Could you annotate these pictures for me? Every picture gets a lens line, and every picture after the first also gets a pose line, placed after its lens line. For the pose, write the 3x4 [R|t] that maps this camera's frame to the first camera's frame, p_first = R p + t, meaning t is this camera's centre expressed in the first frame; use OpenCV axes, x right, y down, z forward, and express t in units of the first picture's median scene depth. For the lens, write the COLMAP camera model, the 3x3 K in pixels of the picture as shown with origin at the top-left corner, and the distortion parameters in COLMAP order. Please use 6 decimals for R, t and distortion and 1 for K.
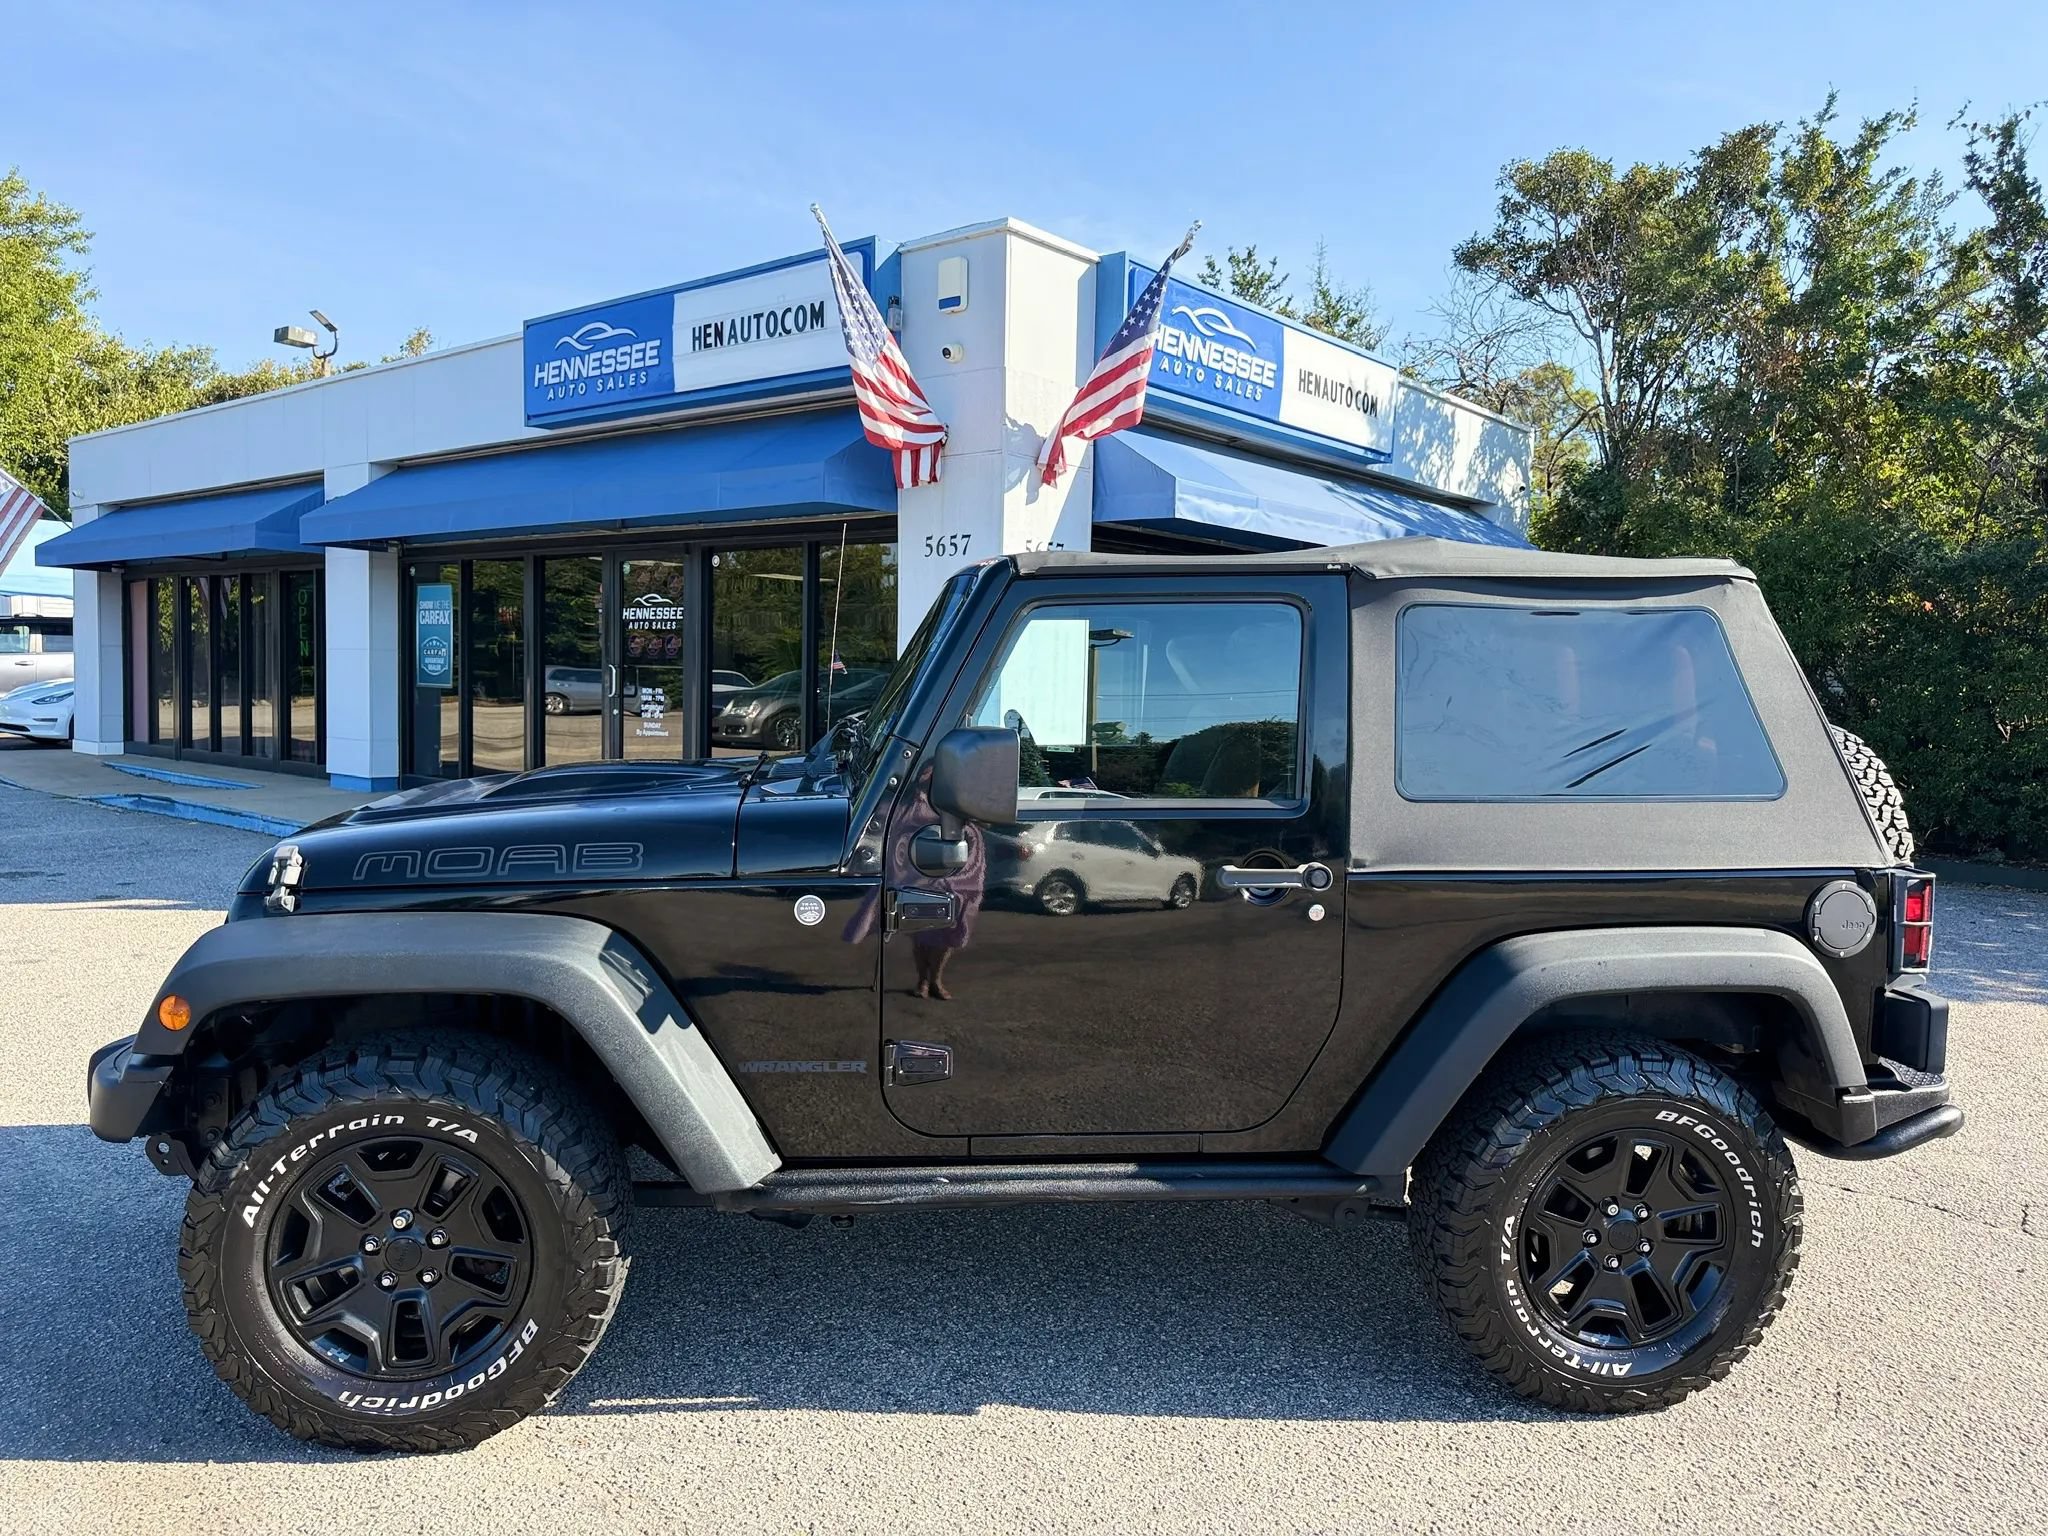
lens RADIAL K [[1454.5, 0, 1031.5], [0, 1454.5, 778.1], [0, 0, 1]] dist [0.017666, -0.021213]
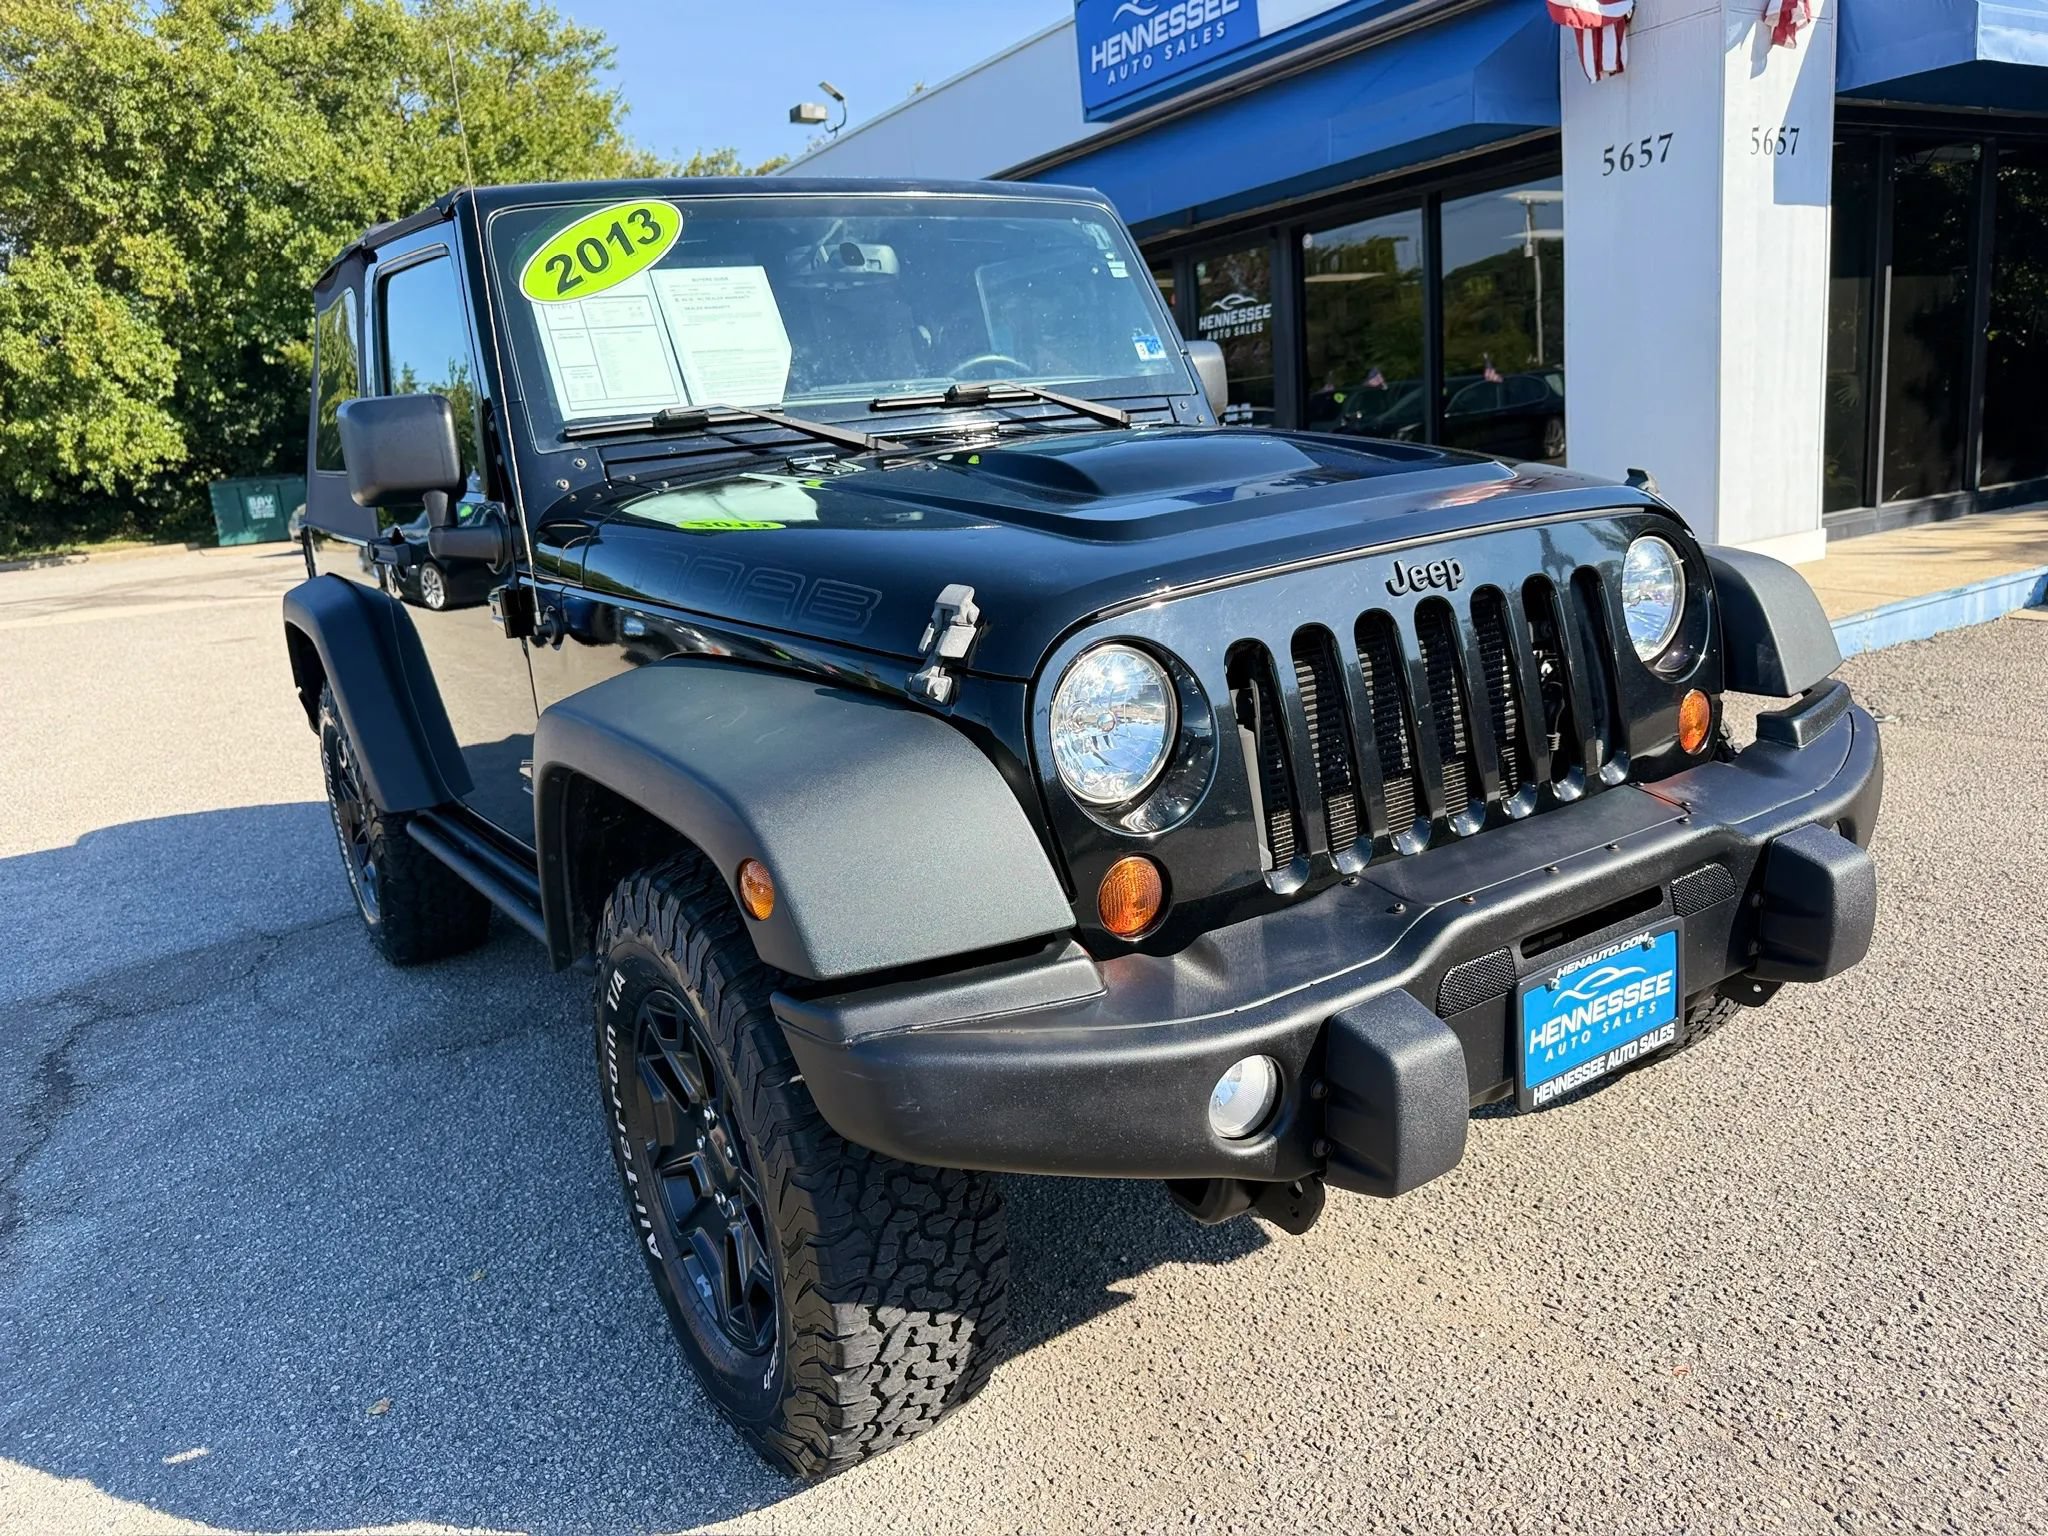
lens RADIAL K [[1454.5, 0, 1015.6], [0, 1454.5, 784.4], [0, 0, 1]] dist [0.017666, -0.021213]
pose [[0.938024, -0.028858, -0.345366, -0.099915], [0.089094, 0.983115, 0.159835, 0.015407], [0.334922, -0.180699, 0.924757, 0.087277]]
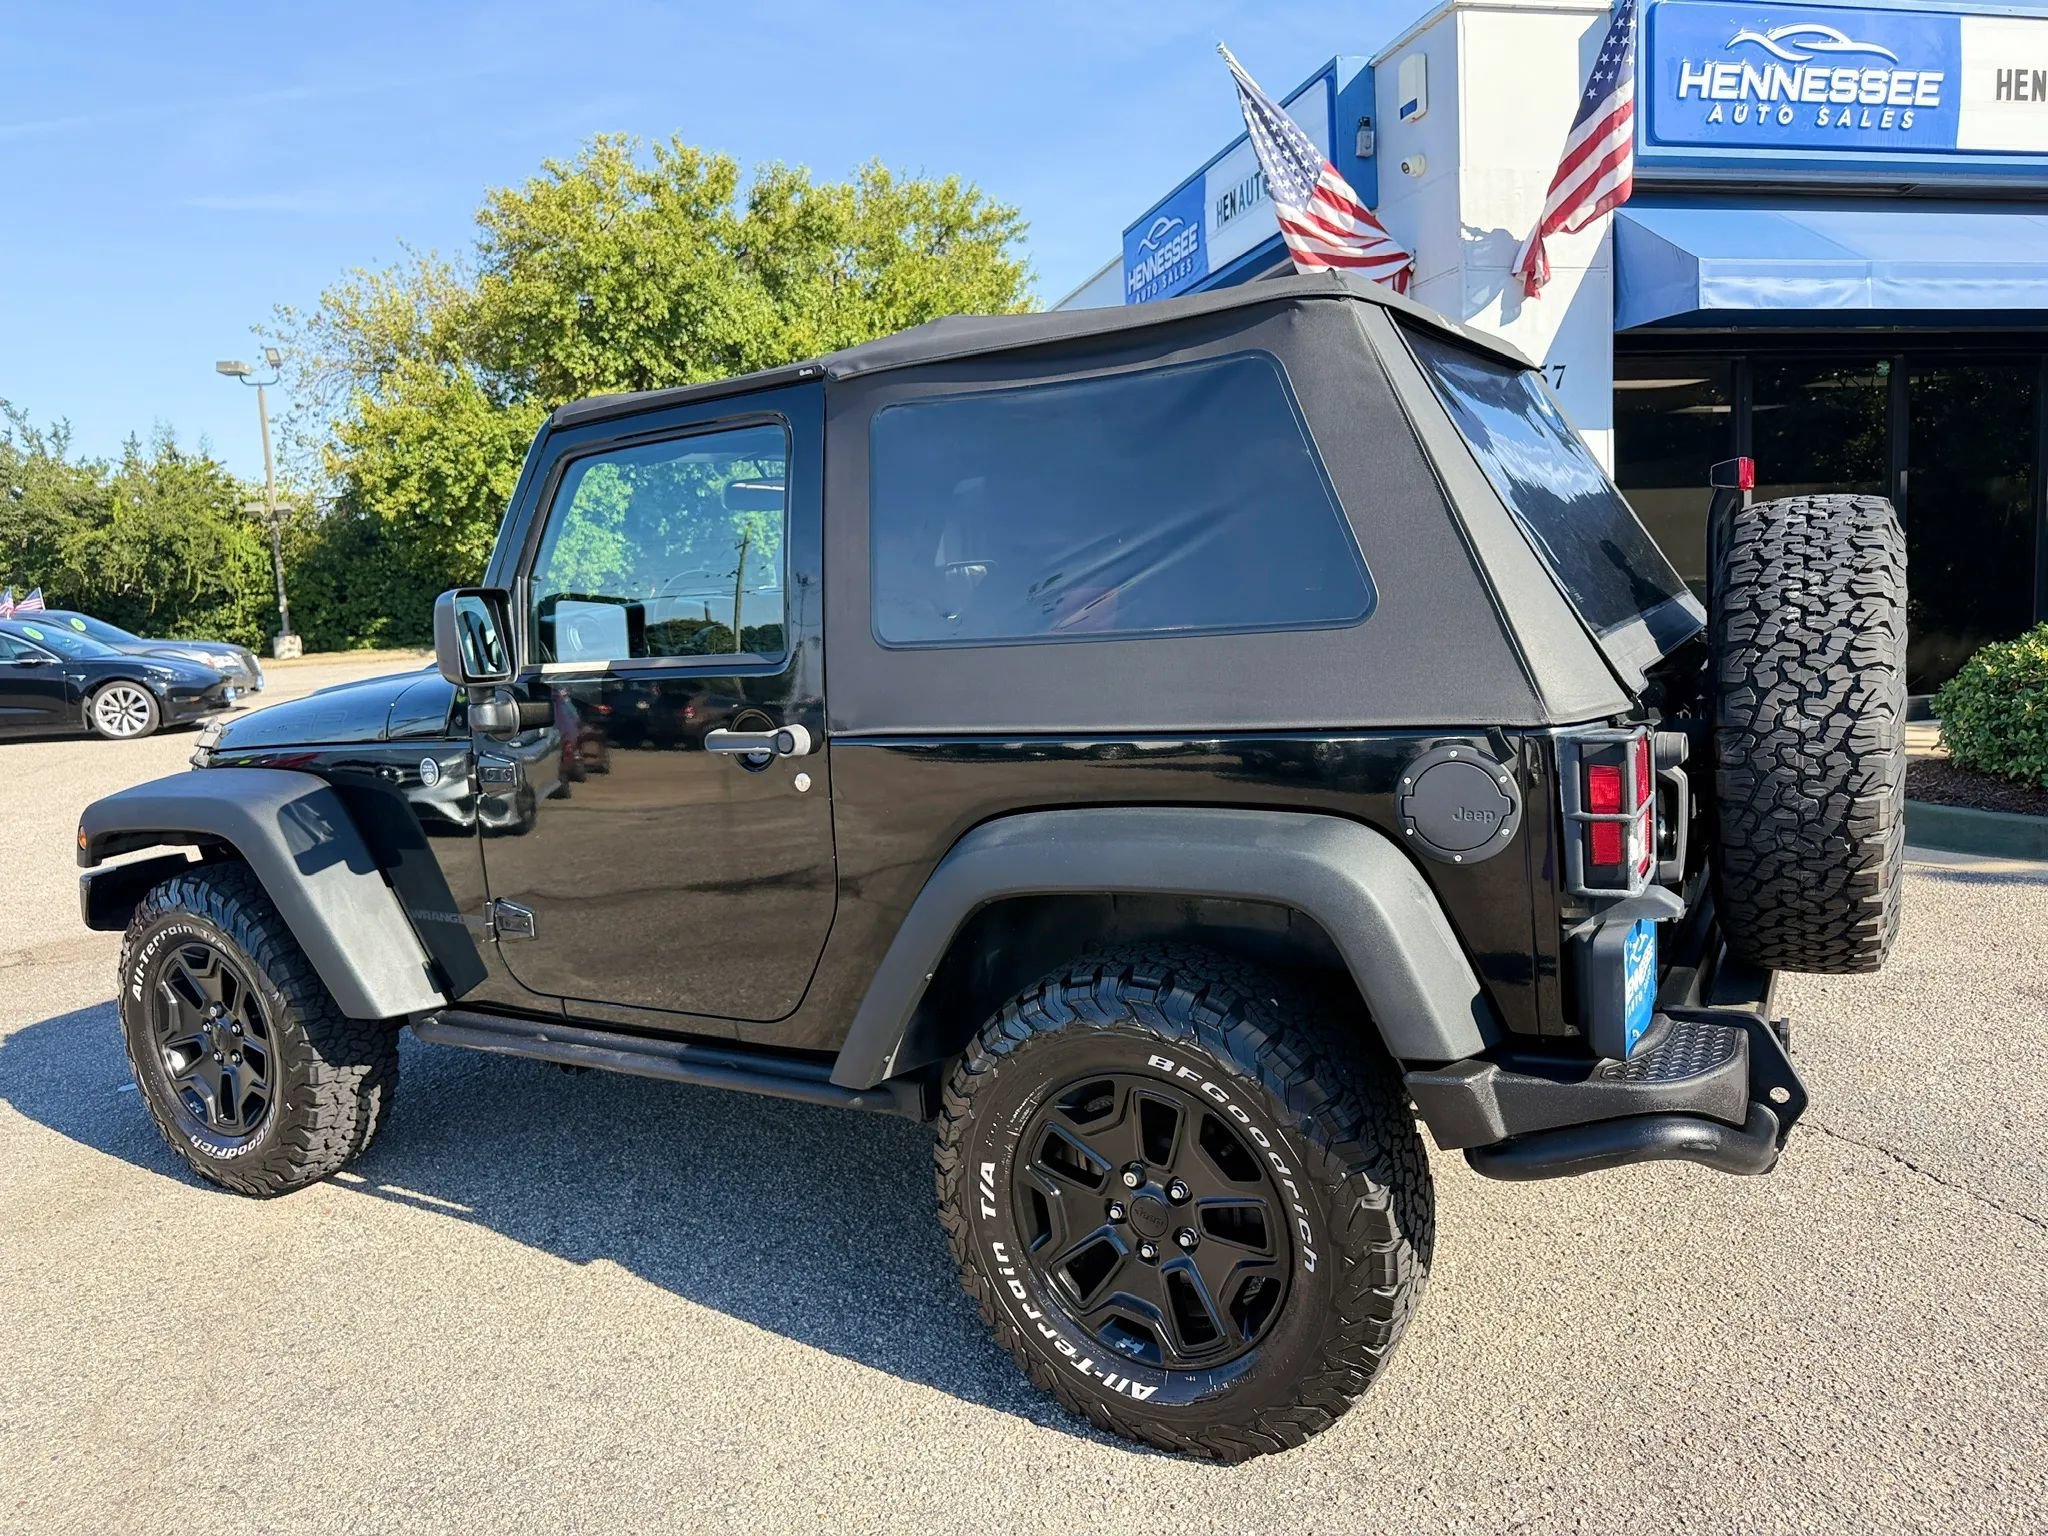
lens RADIAL K [[1454.5, 0, 1021.7], [0, 1454.5, 770.5], [0, 0, 1]] dist [0.017666, -0.021213]
pose [[0.797854, 0.008787, -0.602787, 0.256524], [0.029714, 0.998105, 0.053880, 0.013704], [0.602118, -0.060900, 0.796081, 0.122040]]
